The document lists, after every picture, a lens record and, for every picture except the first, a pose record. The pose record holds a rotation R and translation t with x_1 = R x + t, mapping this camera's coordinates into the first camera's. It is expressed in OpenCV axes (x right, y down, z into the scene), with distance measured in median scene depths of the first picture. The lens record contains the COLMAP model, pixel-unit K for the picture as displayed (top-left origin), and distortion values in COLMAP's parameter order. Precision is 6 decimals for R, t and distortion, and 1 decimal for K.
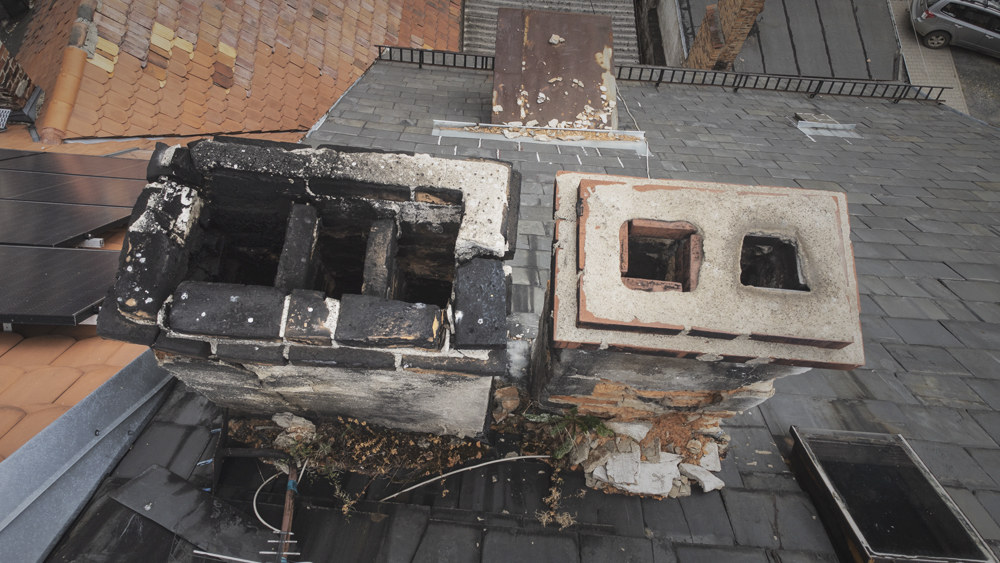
lens RADIAL K [[771.1, 0, 501.3], [0, 771.1, 278.0], [0, 0, 1]] dist [0.064428, 0.016942]
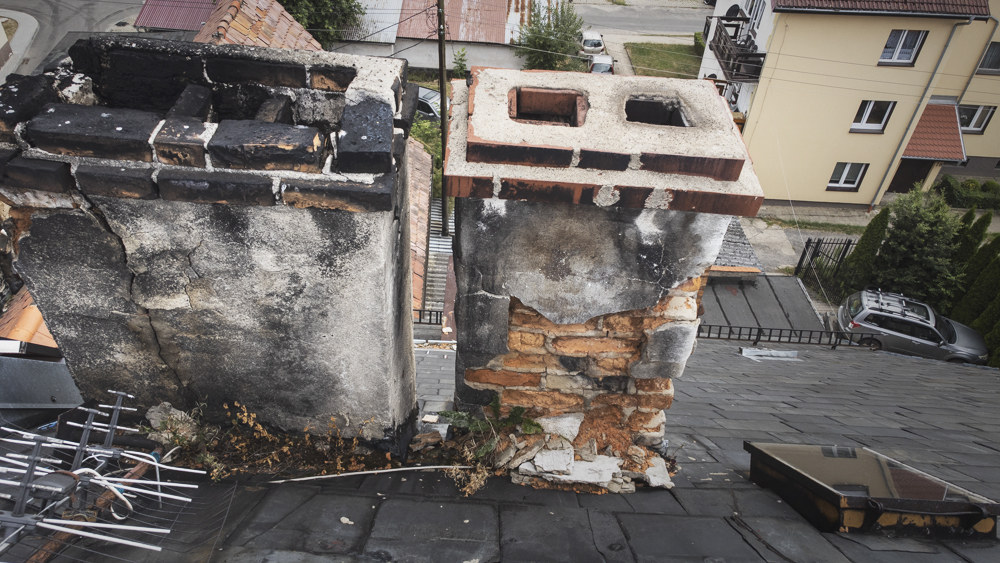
lens RADIAL K [[771.1, 0, 503.2], [0, 771.1, 279.4], [0, 0, 1]] dist [0.064428, 0.016942]
pose [[0.998790, -0.027204, 0.040966, 0.097960], [0.042907, 0.889106, -0.455686, 0.631452], [-0.024027, 0.456892, 0.889197, 0.195194]]
